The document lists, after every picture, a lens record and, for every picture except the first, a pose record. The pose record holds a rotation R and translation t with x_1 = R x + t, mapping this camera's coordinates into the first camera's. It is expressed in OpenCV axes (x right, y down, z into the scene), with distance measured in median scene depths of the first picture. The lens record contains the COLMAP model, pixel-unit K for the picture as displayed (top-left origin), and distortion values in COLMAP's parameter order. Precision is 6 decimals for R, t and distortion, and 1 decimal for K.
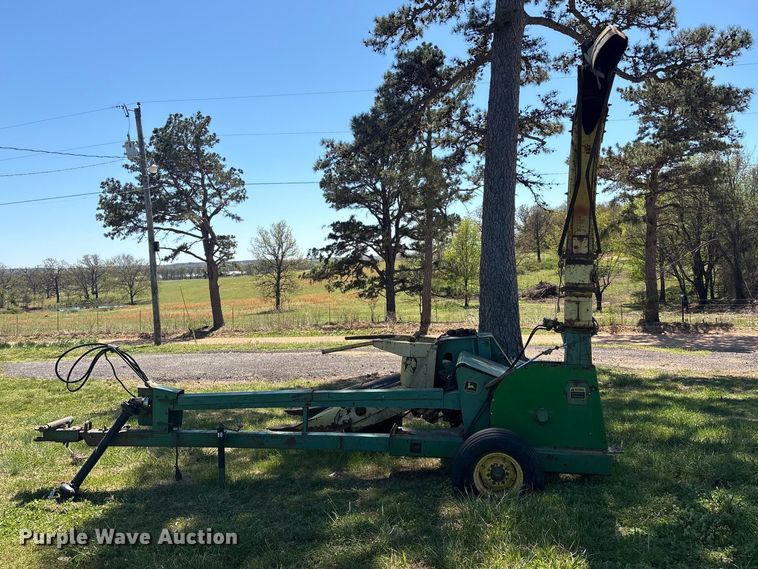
lens RADIAL K [[632.7, 0, 405.2], [0, 632.7, 281.5], [0, 0, 1]] dist [0.063997, -0.003550]
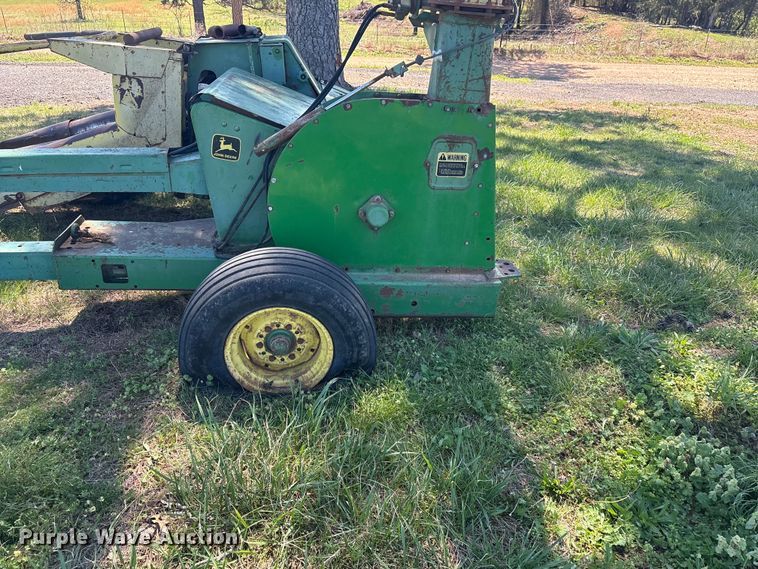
lens RADIAL K [[571.8, 0, 379.0], [0, 571.8, 284.5], [0, 0, 1]] dist [0.026485, -0.026480]
pose [[0.970526, -0.056117, 0.234373, 0.067603], [-0.053960, 0.897222, 0.438270, 0.042600], [-0.234878, -0.437999, 0.867749, 0.359644]]
